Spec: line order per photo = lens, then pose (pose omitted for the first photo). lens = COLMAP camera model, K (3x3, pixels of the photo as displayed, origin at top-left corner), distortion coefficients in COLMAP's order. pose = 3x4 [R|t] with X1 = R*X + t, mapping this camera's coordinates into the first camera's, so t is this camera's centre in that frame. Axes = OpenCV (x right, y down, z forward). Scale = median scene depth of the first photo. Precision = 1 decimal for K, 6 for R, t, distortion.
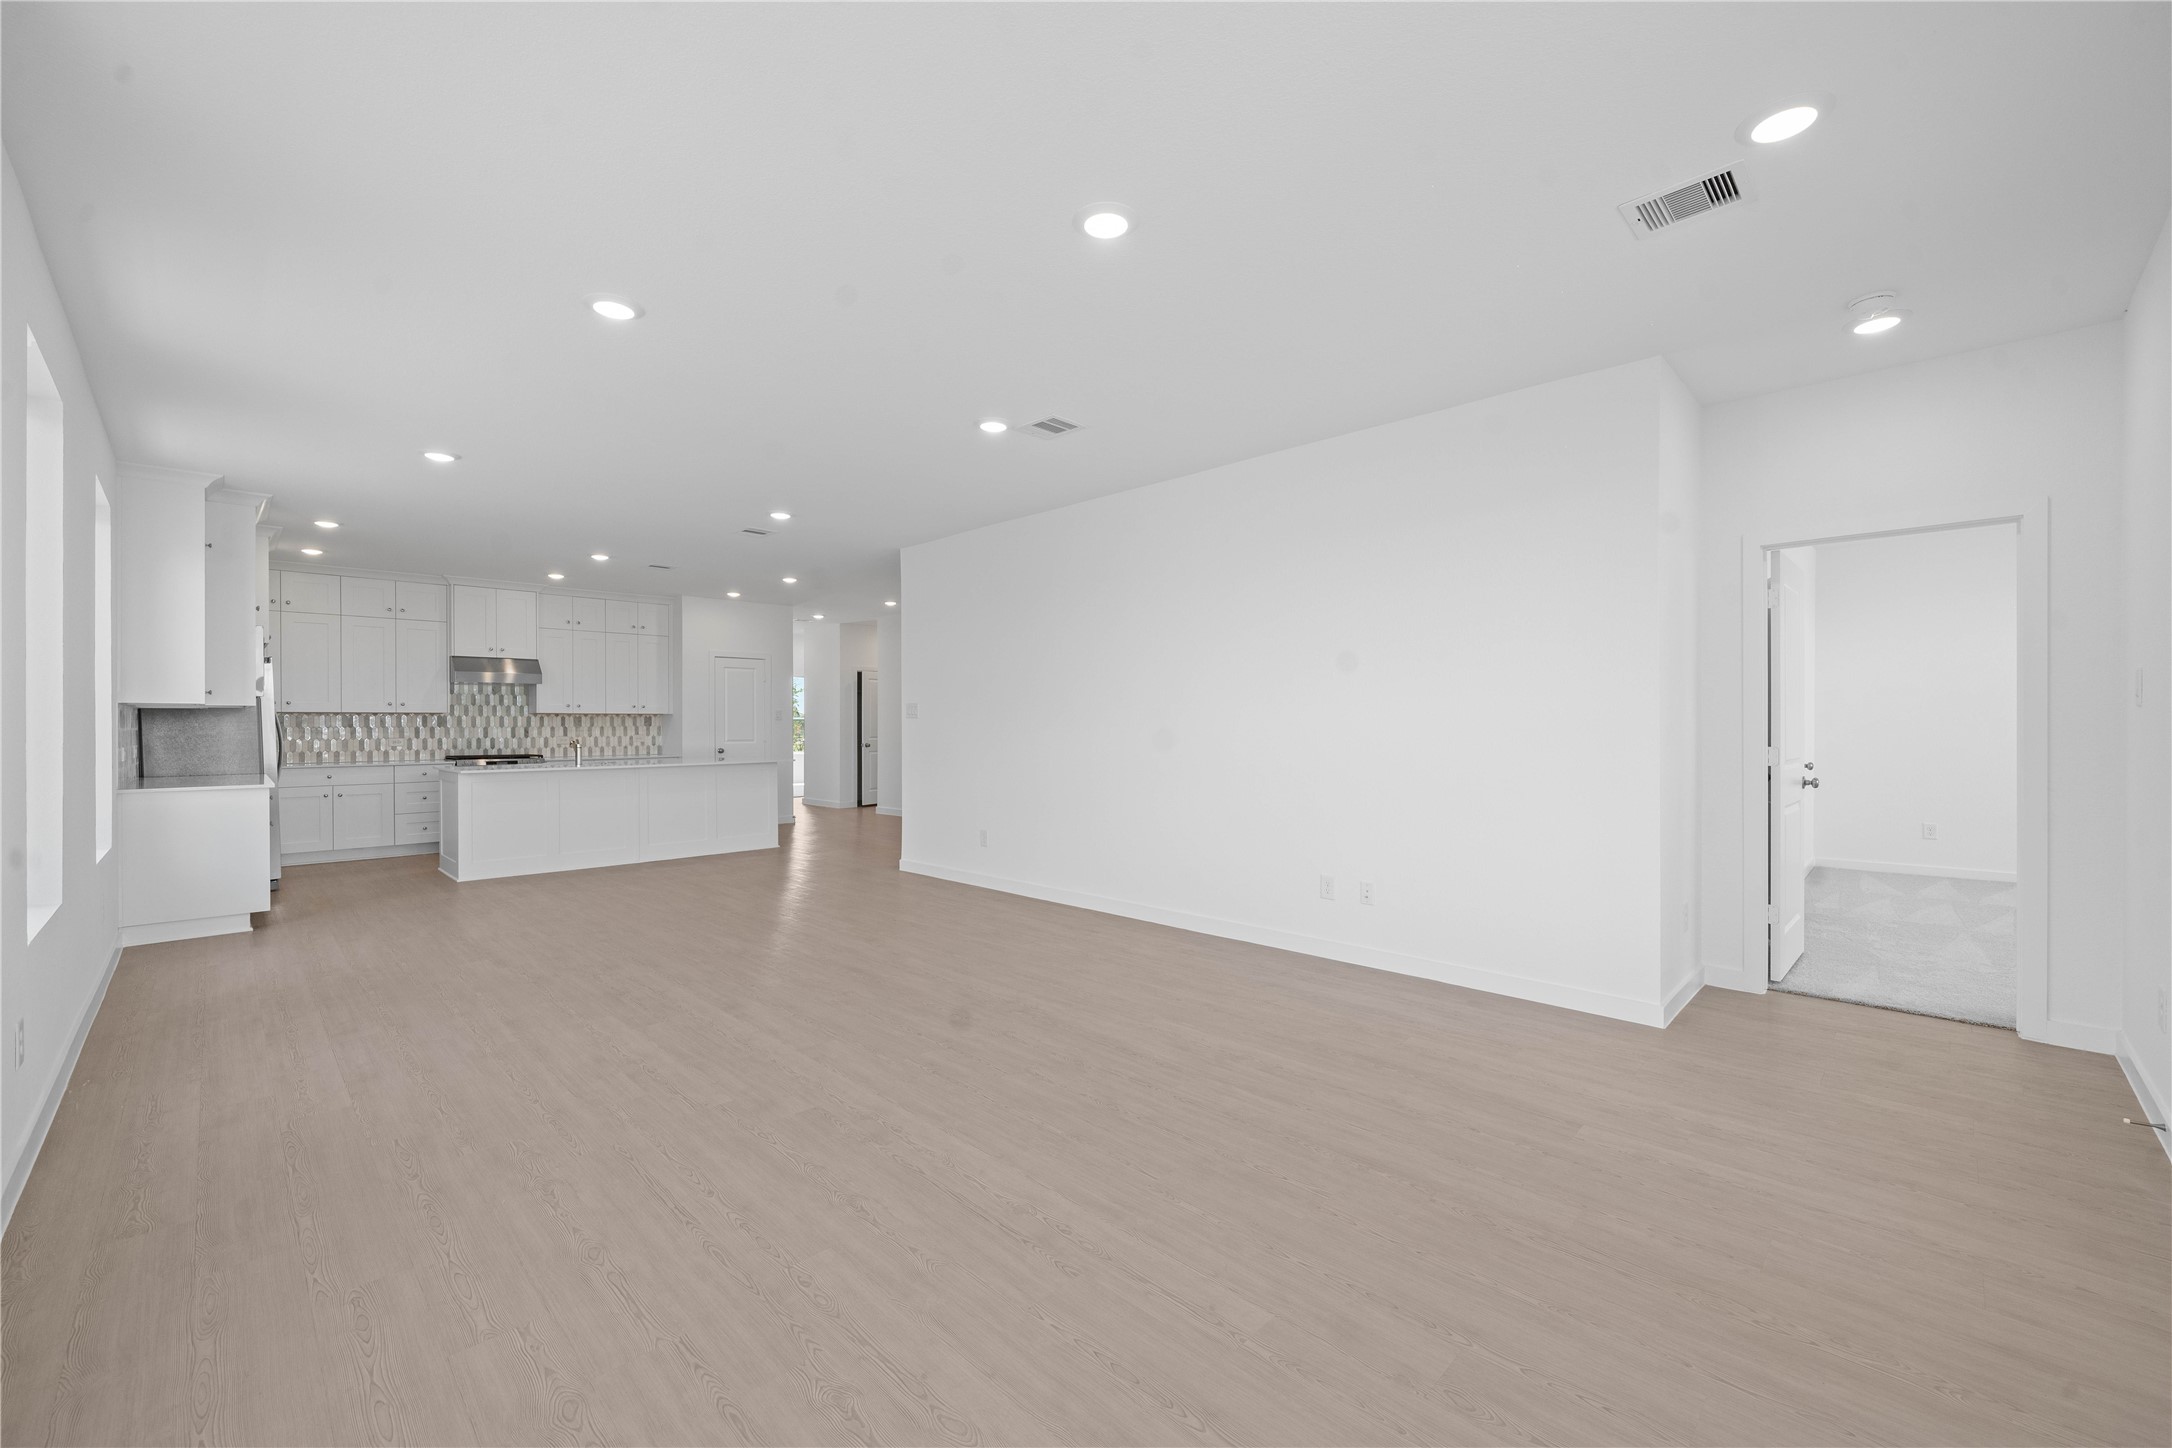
lens RADIAL K [[850.7, 0, 1079.1], [0, 850.7, 704.8], [0, 0, 1]] dist [-0.002333, 0.000723]
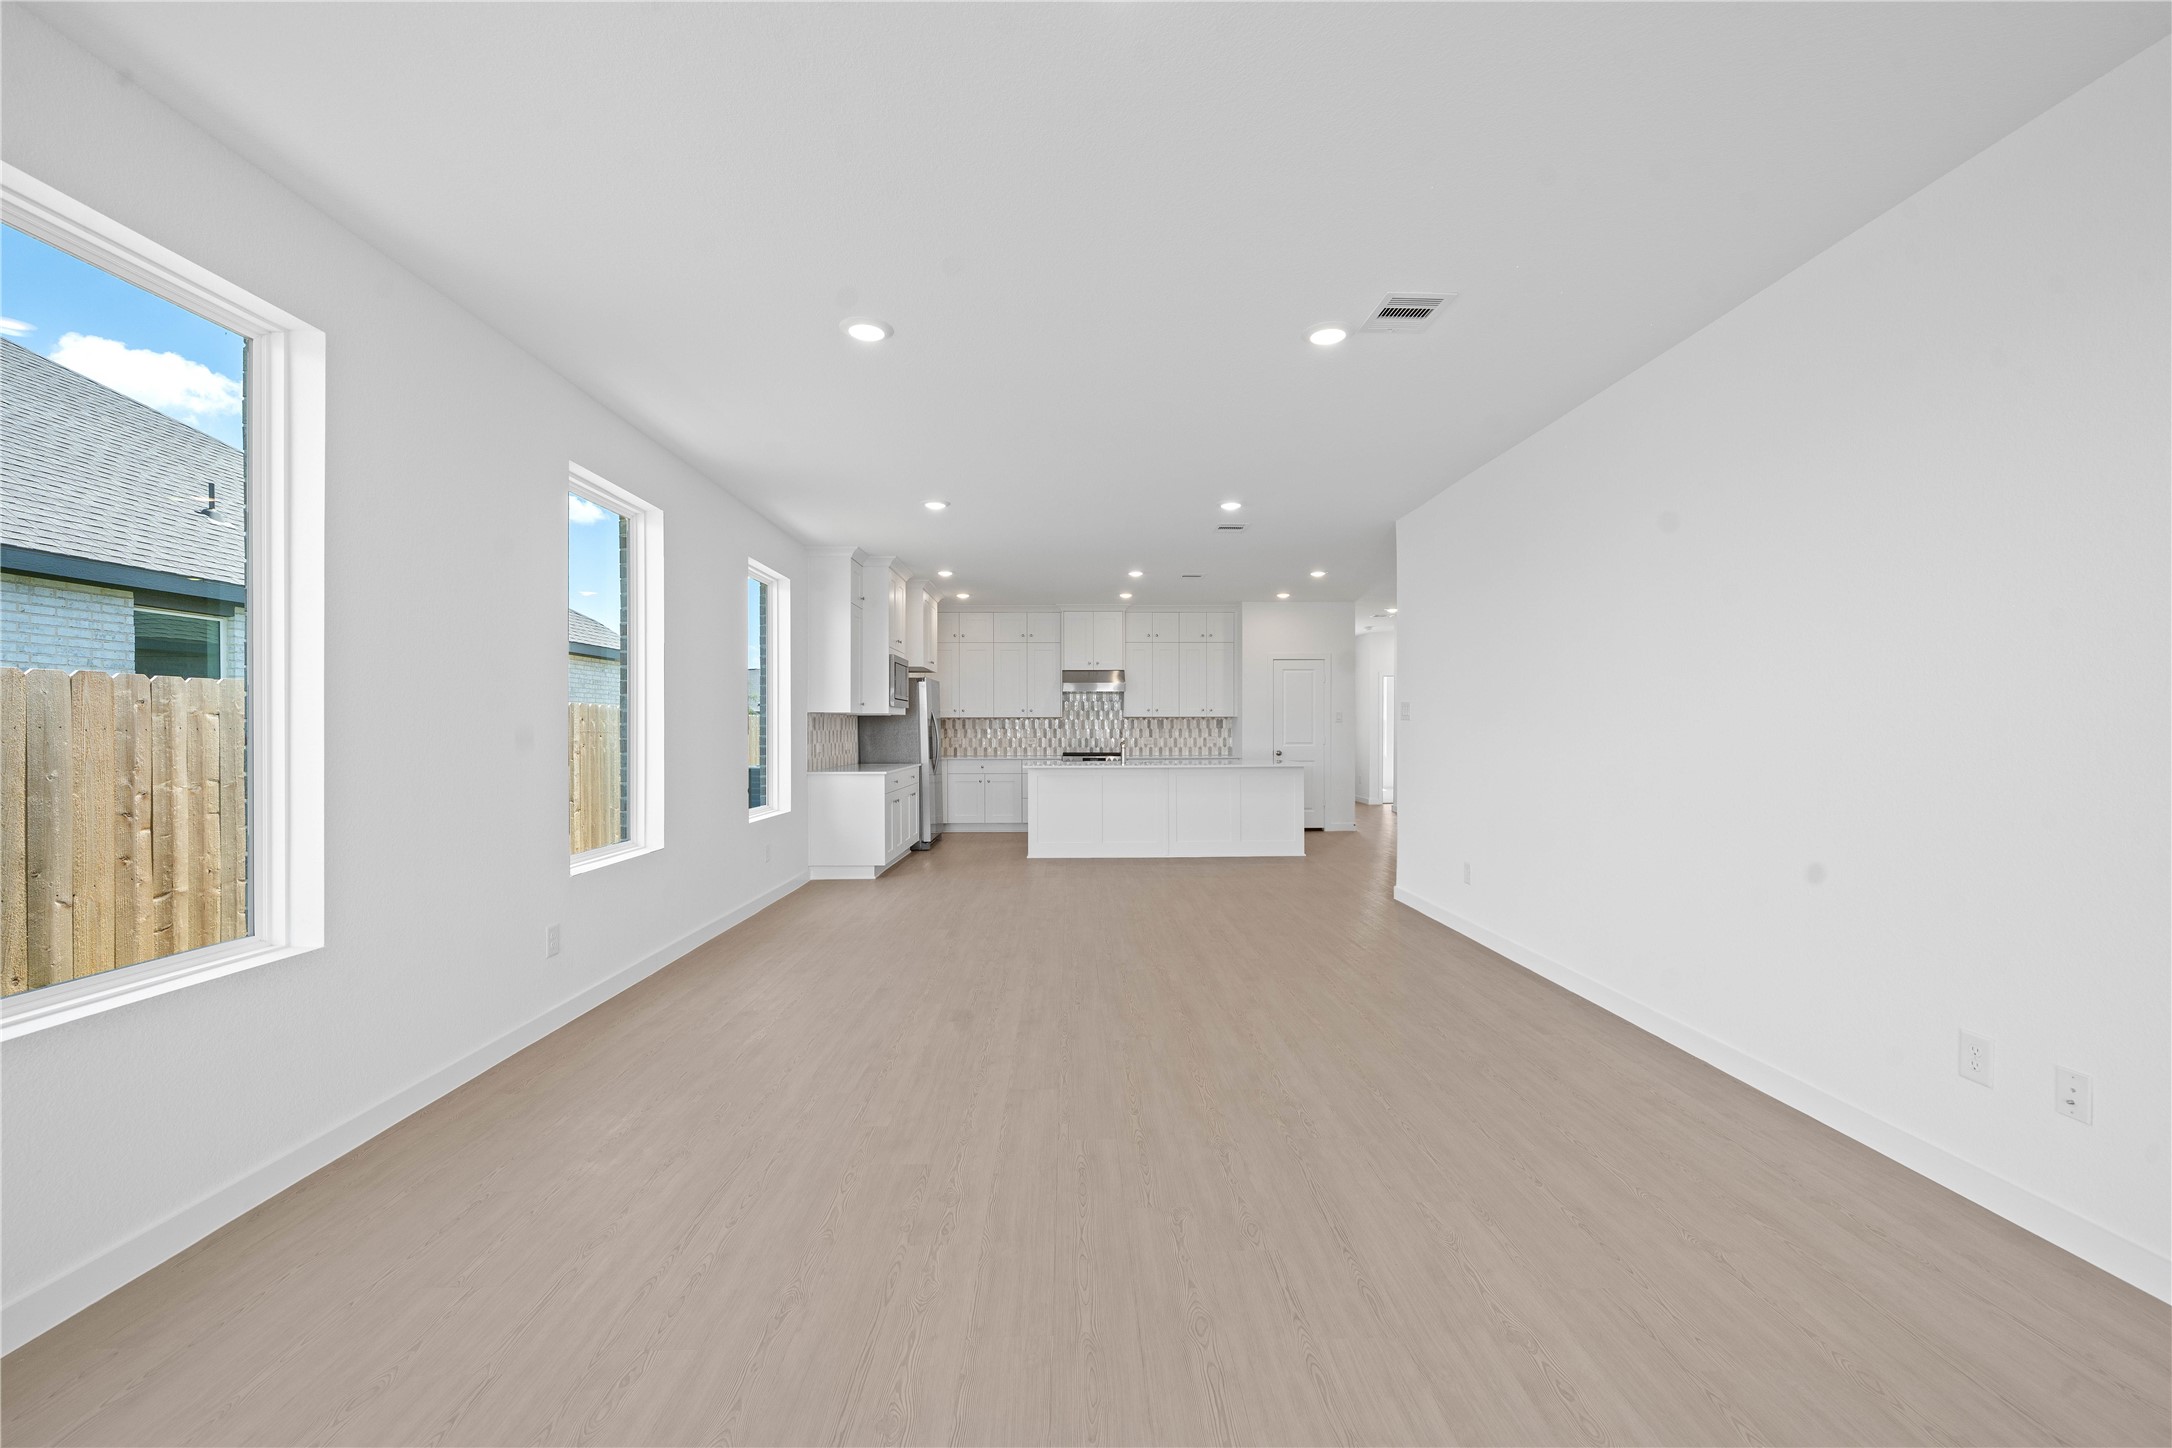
lens RADIAL K [[850.7, 0, 1090.9], [0, 850.7, 724.1], [0, 0, 1]] dist [-0.002333, 0.000723]
pose [[0.733621, -0.001113, -0.679558, 0.116948], [0.015797, 0.999756, 0.015416, 0.001073], [0.679375, -0.022044, 0.733460, 0.133651]]
